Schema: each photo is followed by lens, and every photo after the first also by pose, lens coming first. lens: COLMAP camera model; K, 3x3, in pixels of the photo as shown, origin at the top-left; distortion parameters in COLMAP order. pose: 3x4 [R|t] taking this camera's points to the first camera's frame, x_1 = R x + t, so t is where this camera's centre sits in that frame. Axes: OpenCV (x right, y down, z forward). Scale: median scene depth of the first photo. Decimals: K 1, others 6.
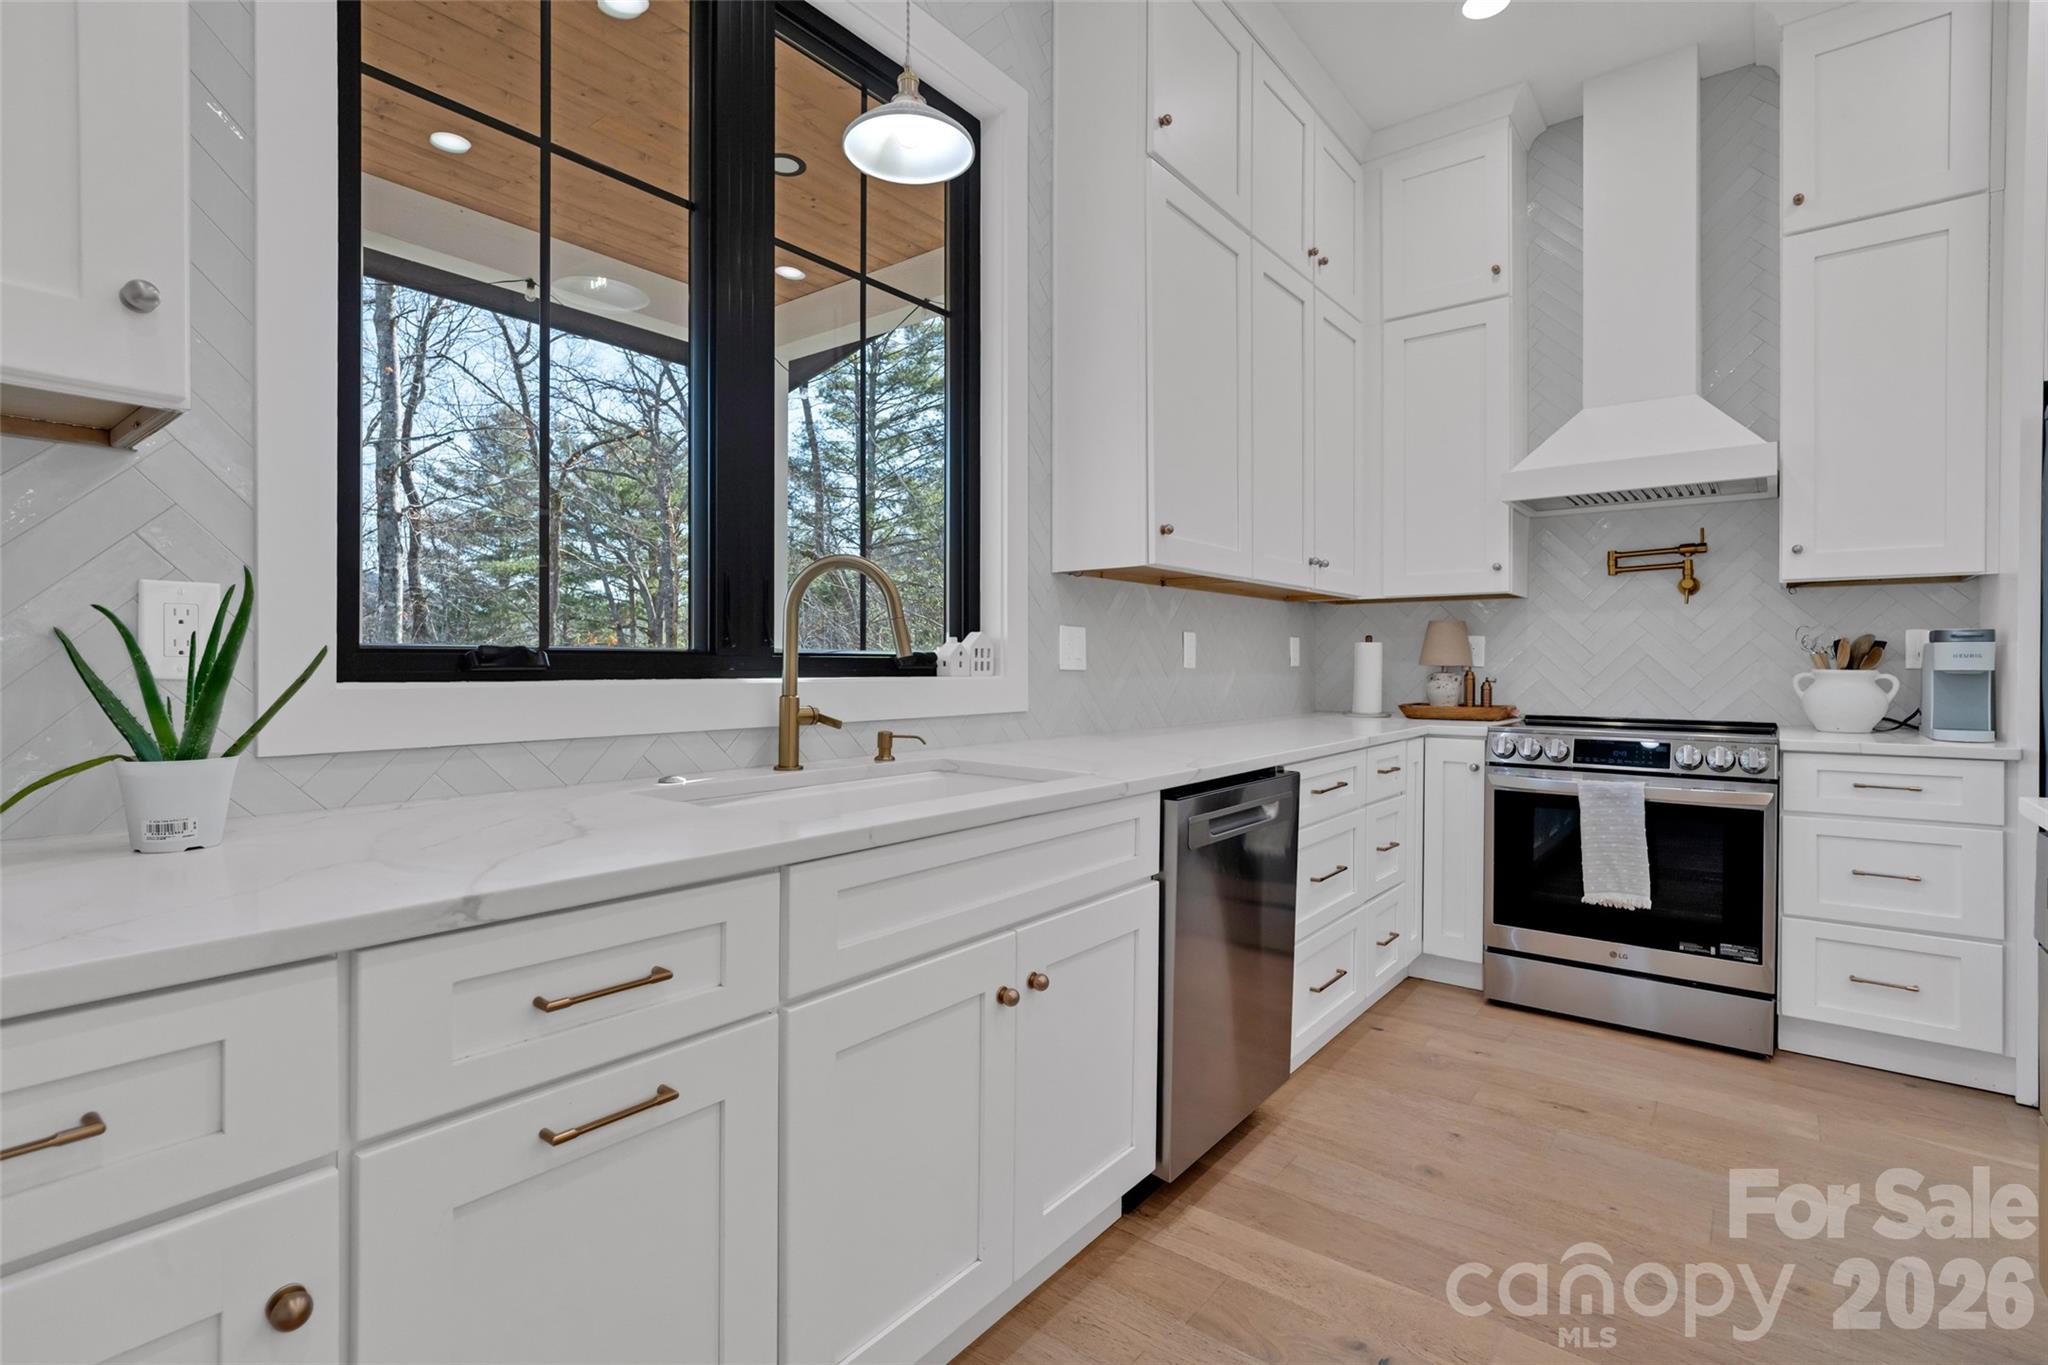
lens RADIAL K [[968.6, 0, 1023.1], [0, 968.6, 699.8], [0, 0, 1]] dist [-0.000853, 0.001446]
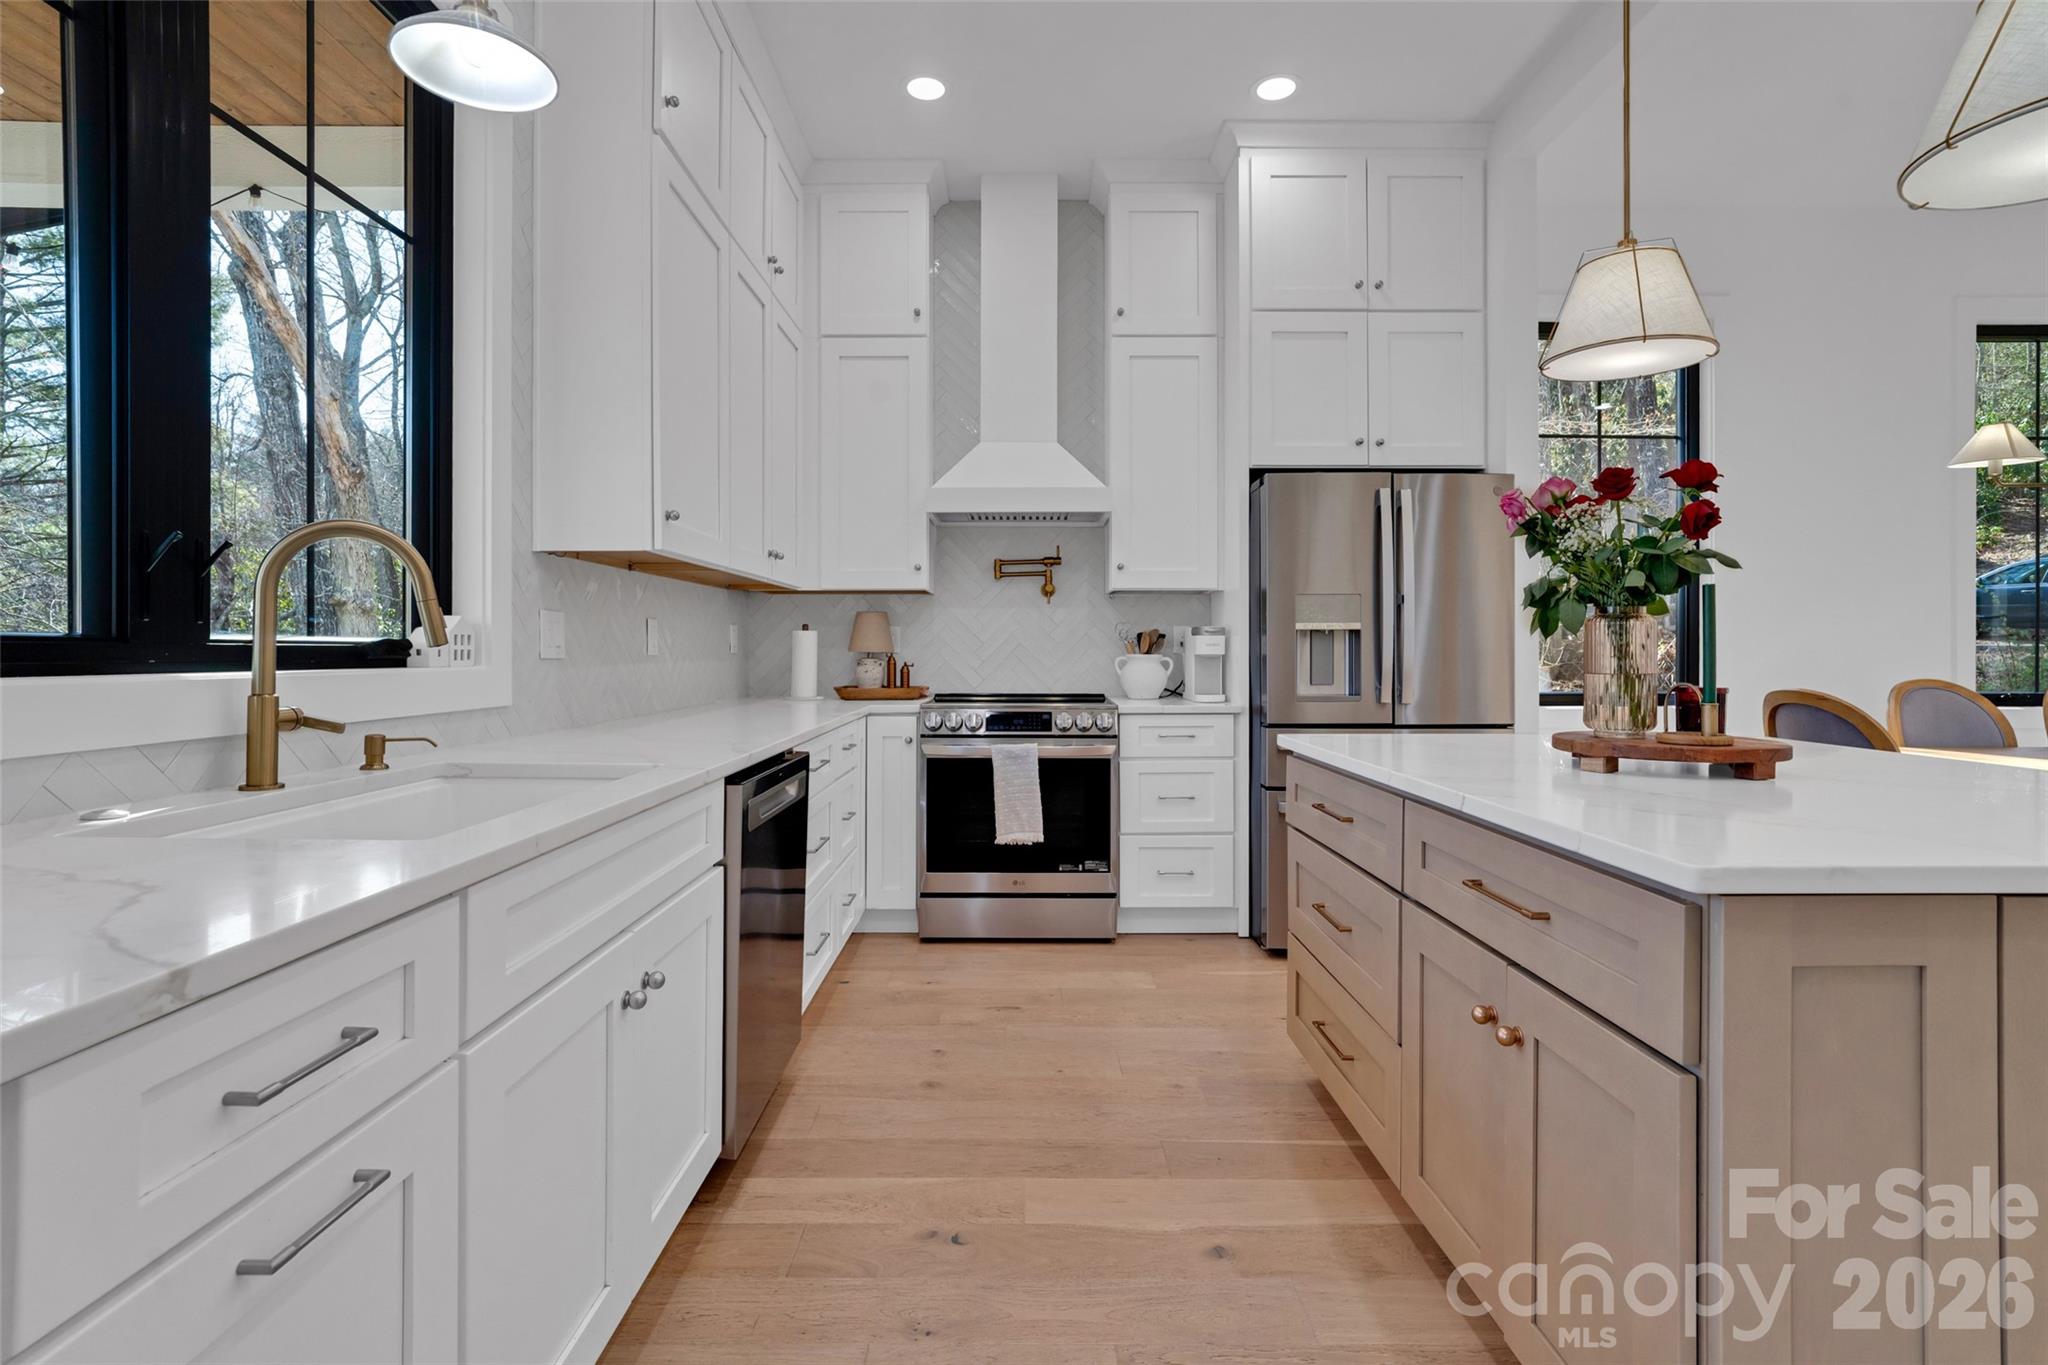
lens RADIAL K [[972.9, 0, 1025.9], [0, 972.9, 689.0], [0, 0, 1]] dist [-0.000644, 0.000483]
pose [[0.786456, -0.026440, 0.617081, -0.166566], [0.024048, 0.999637, 0.012183, -0.002376], [-0.617179, 0.005259, 0.786806, 0.000322]]
